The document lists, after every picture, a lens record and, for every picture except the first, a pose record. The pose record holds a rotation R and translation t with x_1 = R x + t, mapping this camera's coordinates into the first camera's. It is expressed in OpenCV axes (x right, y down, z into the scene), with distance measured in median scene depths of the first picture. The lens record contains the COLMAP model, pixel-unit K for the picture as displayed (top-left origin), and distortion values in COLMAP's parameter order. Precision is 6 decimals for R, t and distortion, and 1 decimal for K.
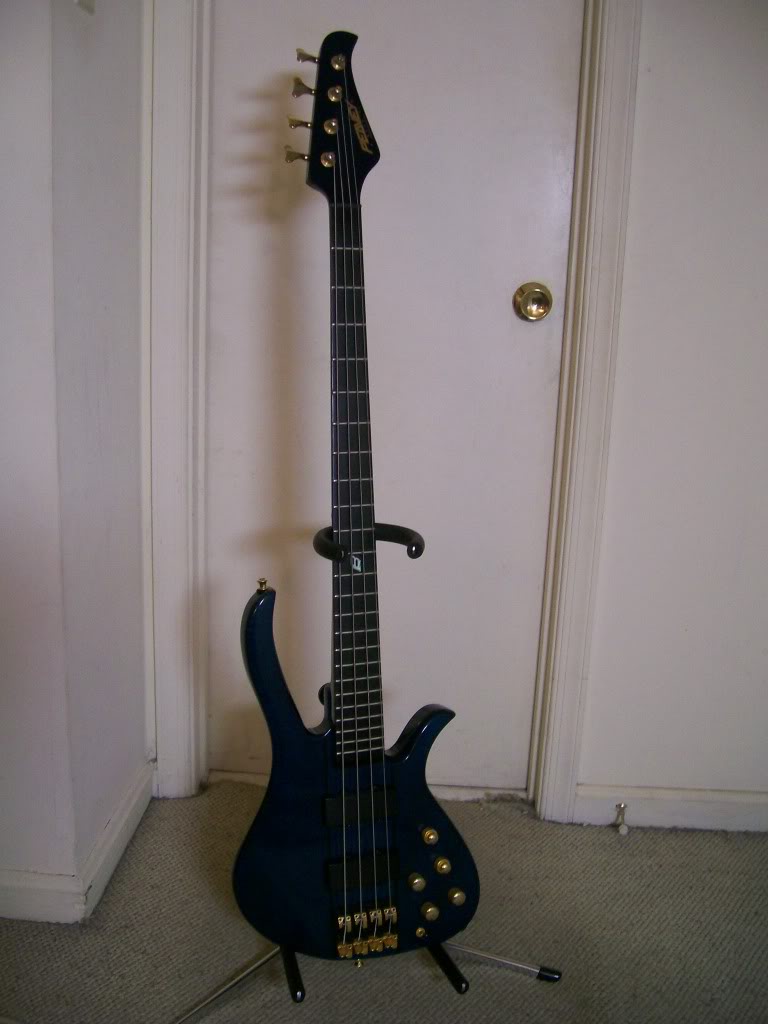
lens RADIAL K [[1081.8, 0, 384.6], [0, 1081.8, 512.5], [0, 0, 1]] dist [-0.109443, 0.000000]
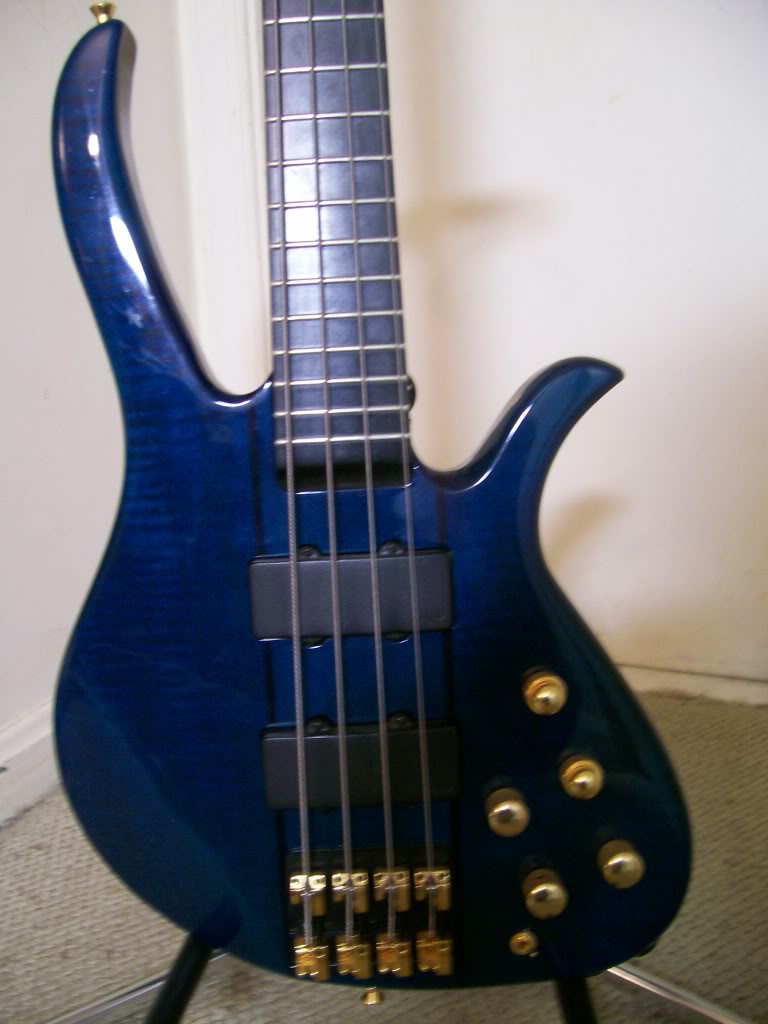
lens RADIAL K [[1081.8, 0, 378.3], [0, 1081.8, 511.3], [0, 0, 1]] dist [-0.109443, 0.000000]
pose [[0.936136, 0.017466, -0.351203, 0.118495], [-0.008338, 0.999587, 0.027489, 0.226444], [0.351539, -0.022805, 0.935896, 0.621142]]
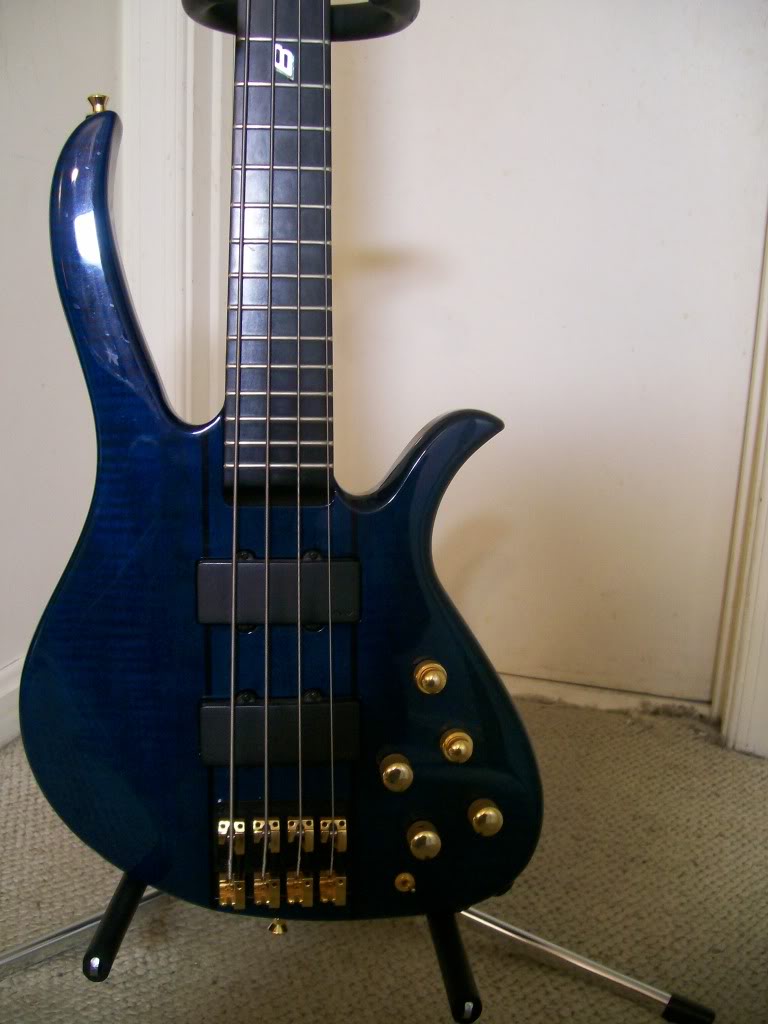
lens RADIAL K [[1081.8, 0, 382.5], [0, 1081.8, 505.8], [0, 0, 1]] dist [-0.109443, 0.000000]
pose [[0.969390, 0.055939, -0.239068, 0.130069], [-0.057088, 0.998367, 0.002123, 0.225465], [0.238796, 0.011589, 0.971001, 0.529152]]
